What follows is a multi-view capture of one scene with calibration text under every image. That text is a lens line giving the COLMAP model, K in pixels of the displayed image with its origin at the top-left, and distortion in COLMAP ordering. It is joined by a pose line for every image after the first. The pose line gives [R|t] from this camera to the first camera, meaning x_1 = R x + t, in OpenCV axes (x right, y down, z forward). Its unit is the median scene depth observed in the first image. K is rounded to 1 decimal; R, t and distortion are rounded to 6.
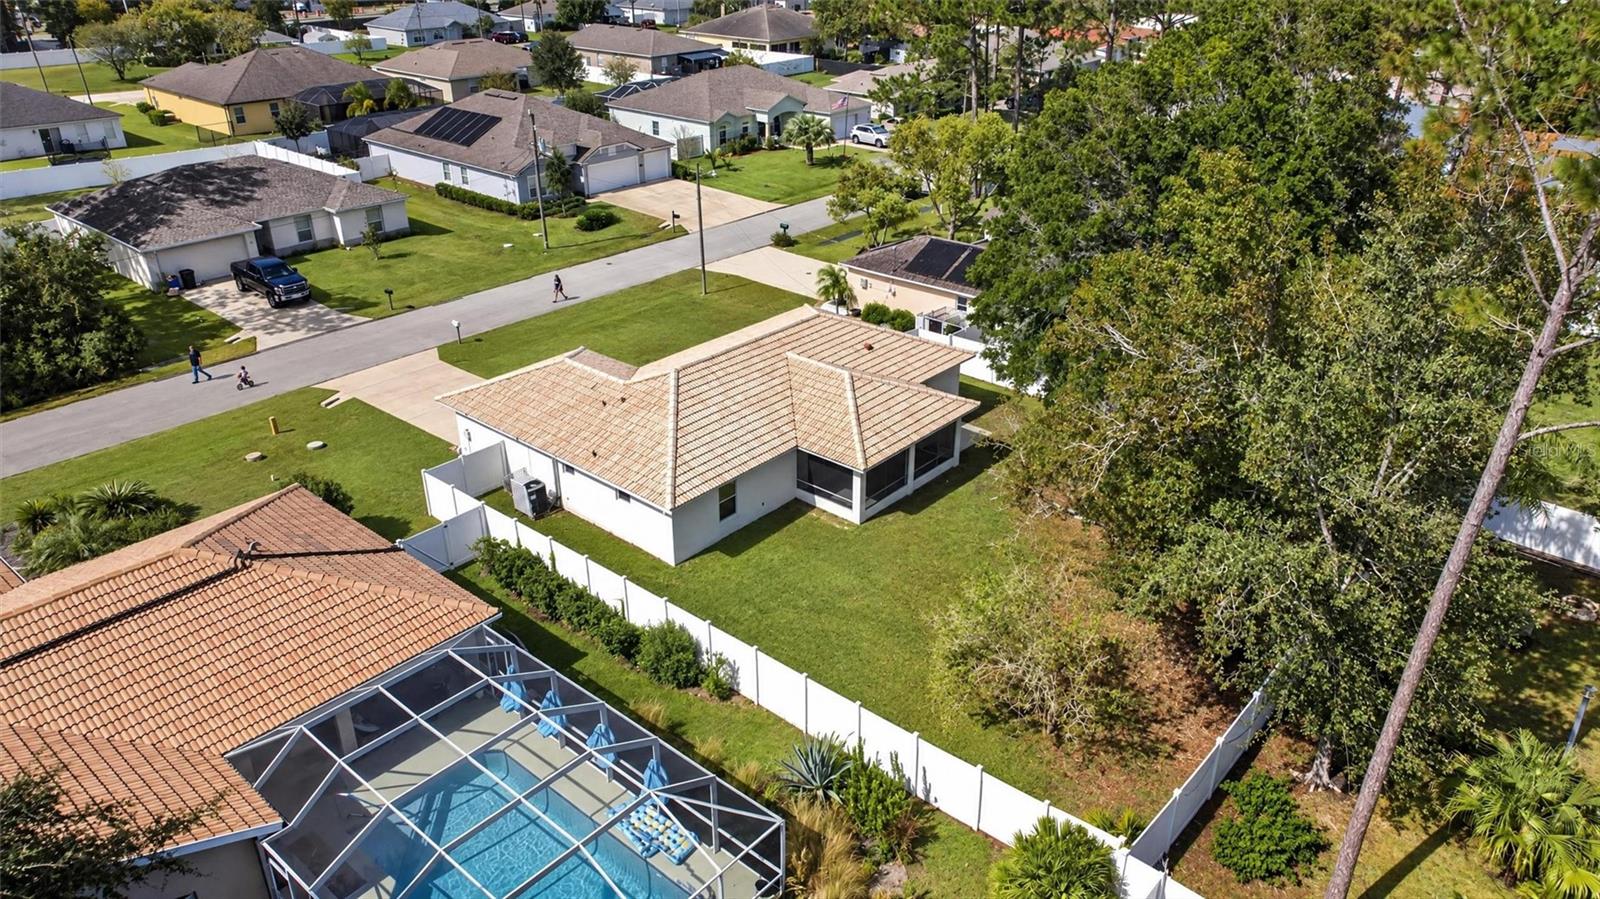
lens RADIAL K [[1088.4, 0, 812.2], [0, 1088.4, 454.4], [0, 0, 1]] dist [0.010516, 0.026307]
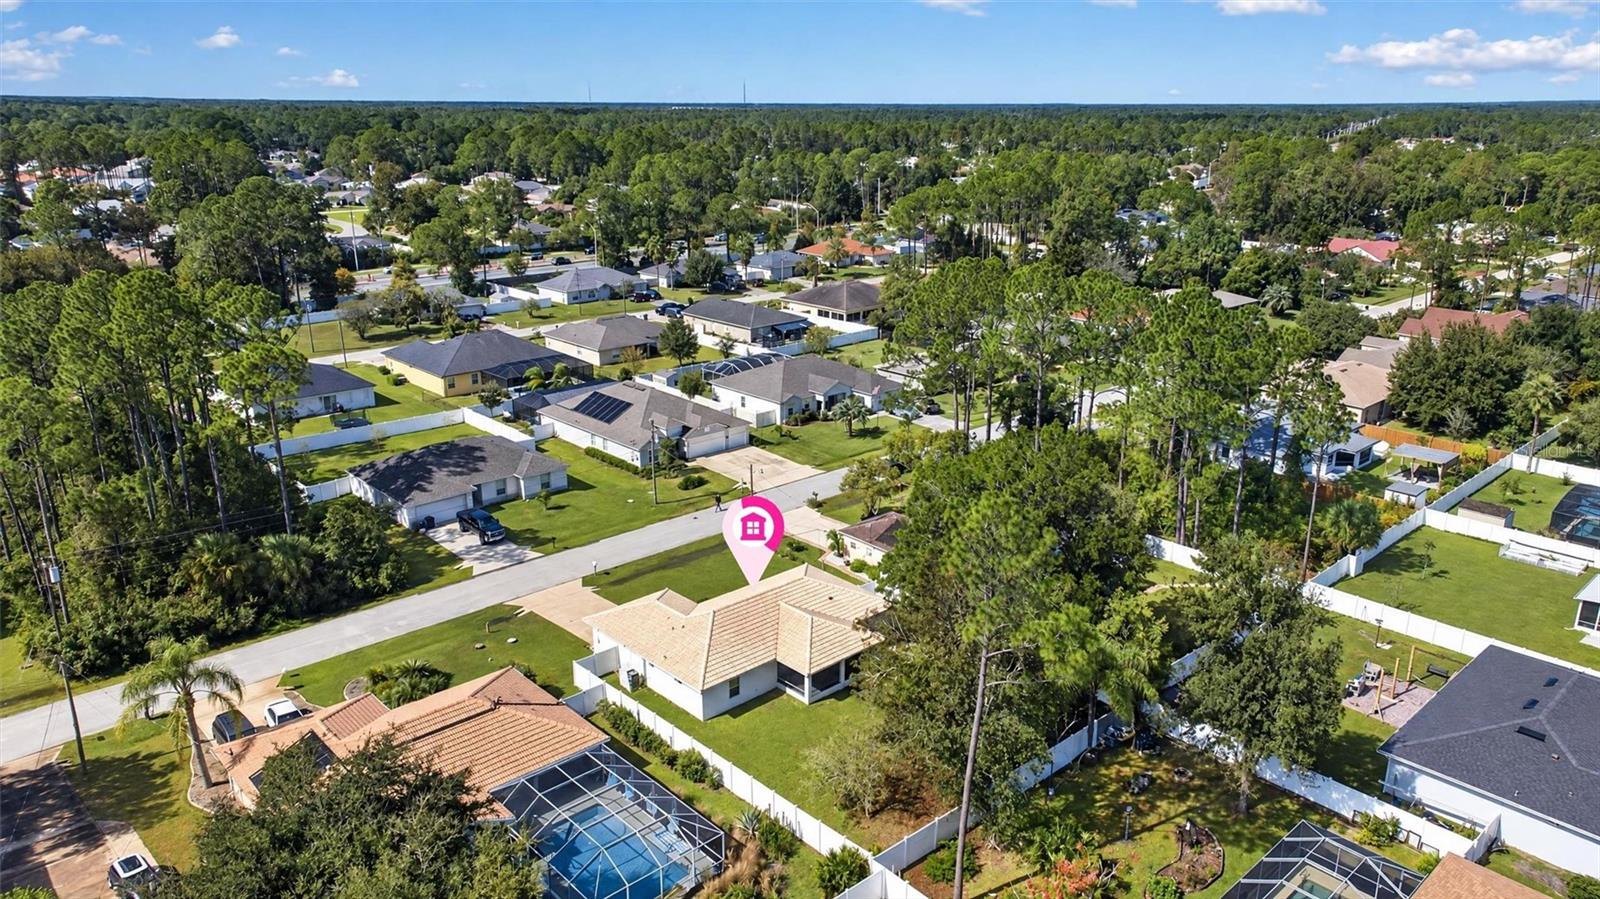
lens RADIAL K [[1088.4, 0, 812.2], [0, 1088.4, 454.4], [0, 0, 1]] dist [0.010516, 0.026307]
pose [[0.994082, 0.032404, -0.103690, 0.171929], [-0.048620, 0.986256, -0.157910, -0.045677], [0.097148, 0.162017, 0.981994, -0.638553]]
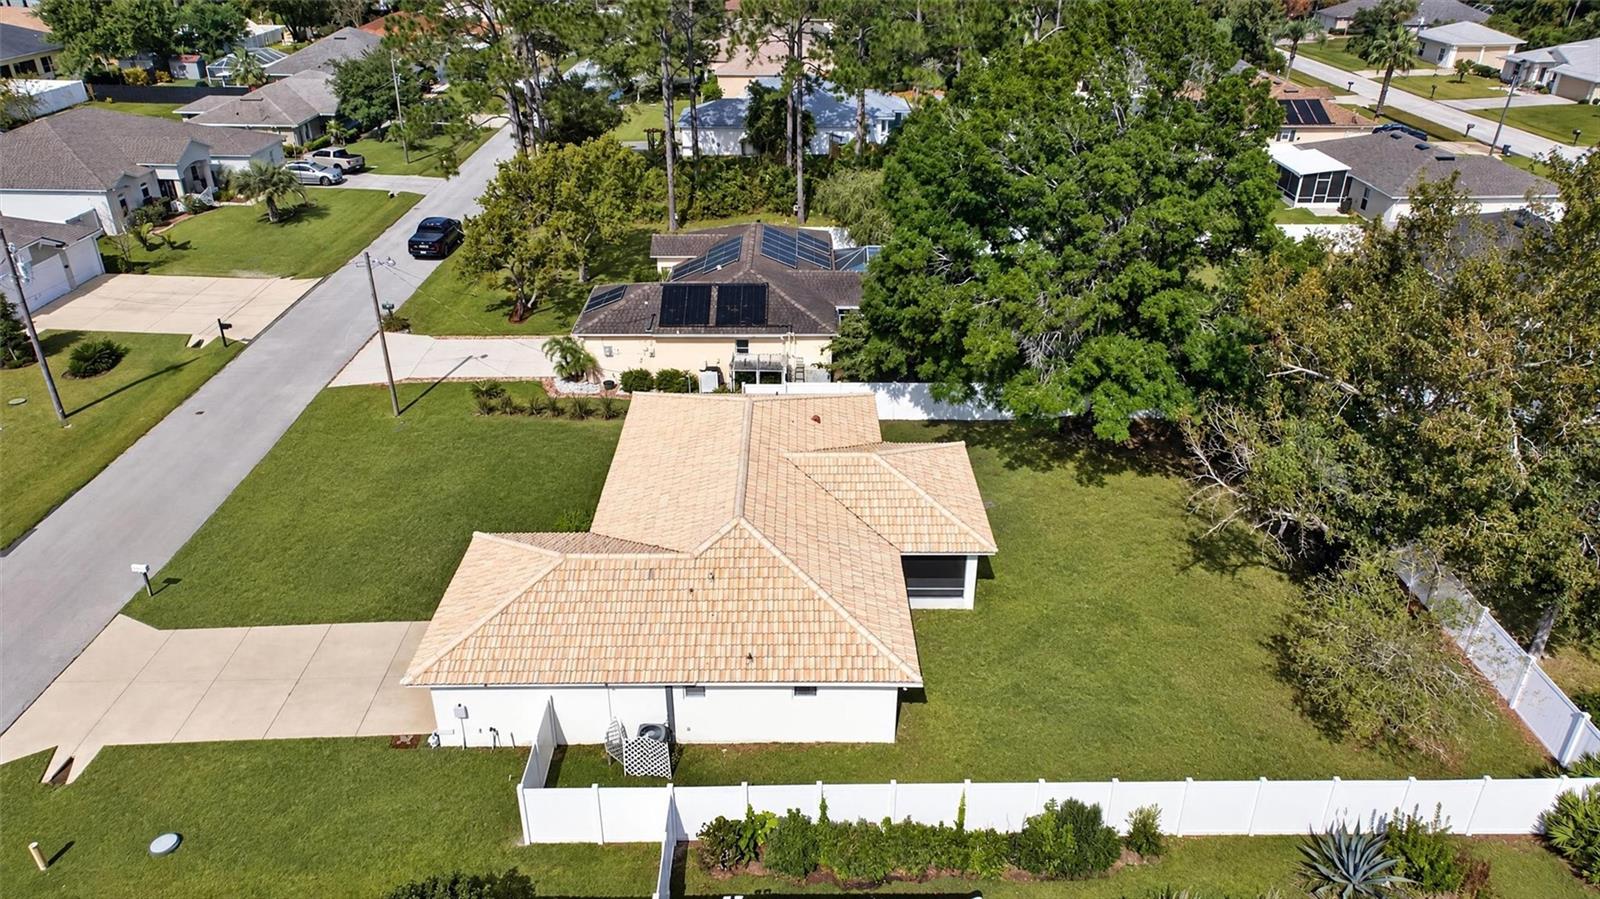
lens RADIAL K [[1088.4, 0, 812.2], [0, 1088.4, 454.4], [0, 0, 1]] dist [0.010516, 0.026307]
pose [[0.751109, -0.301785, 0.587163, -0.423221], [0.292266, 0.949501, 0.114144, -0.154028], [-0.591959, 0.085873, 0.801380, 0.266183]]
